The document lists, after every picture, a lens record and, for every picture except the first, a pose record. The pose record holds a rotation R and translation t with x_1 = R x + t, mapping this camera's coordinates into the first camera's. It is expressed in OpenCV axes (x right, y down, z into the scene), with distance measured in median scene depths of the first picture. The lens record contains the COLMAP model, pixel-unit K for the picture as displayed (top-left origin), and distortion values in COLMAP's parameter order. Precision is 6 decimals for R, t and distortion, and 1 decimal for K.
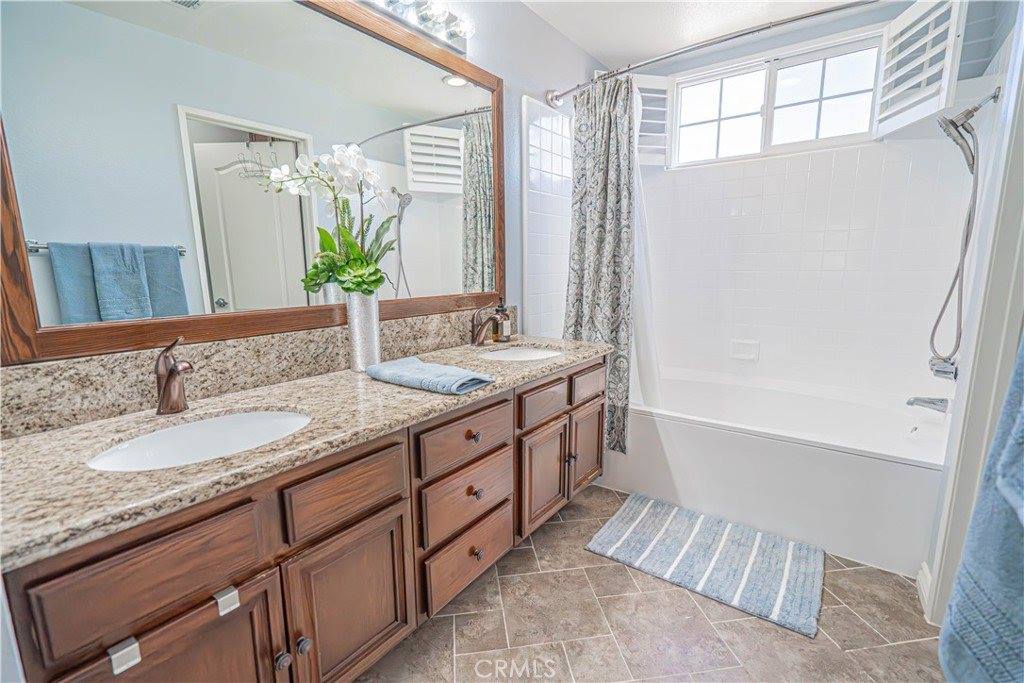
lens RADIAL K [[458.1, 0, 515.3], [0, 458.1, 346.0], [0, 0, 1]] dist [-0.006228, 0.000549]
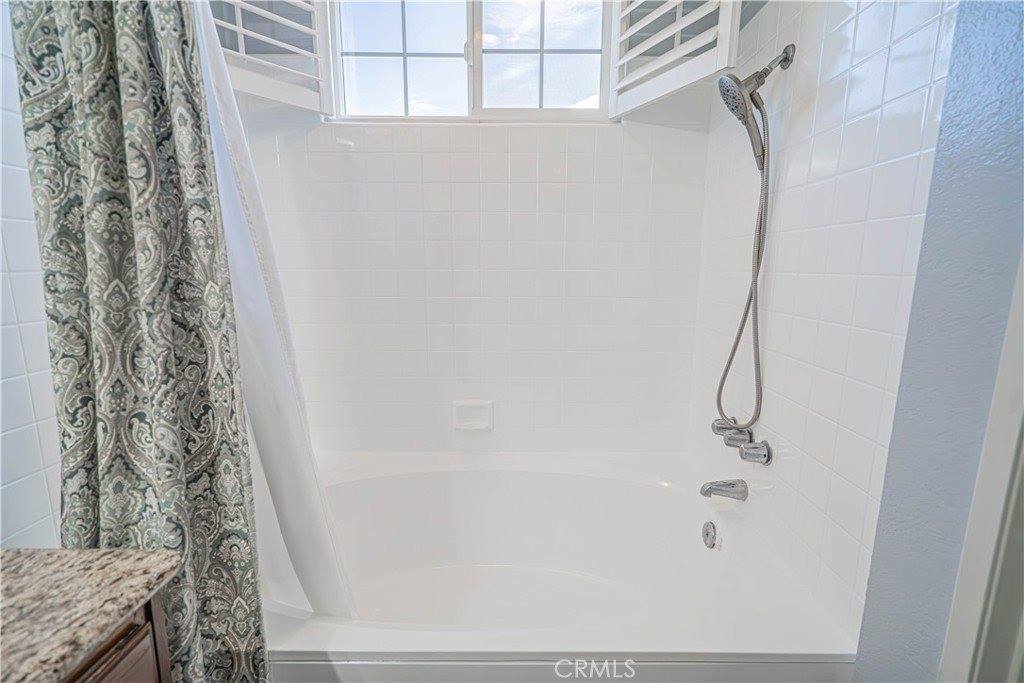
lens RADIAL K [[458.1, 0, 515.3], [0, 458.1, 346.0], [0, 0, 1]] dist [-0.006228, 0.000549]
pose [[0.805487, -0.088323, 0.585995, 0.217177], [0.089790, 0.995604, 0.026638, -0.131505], [-0.585772, 0.031160, 0.809877, 0.543038]]
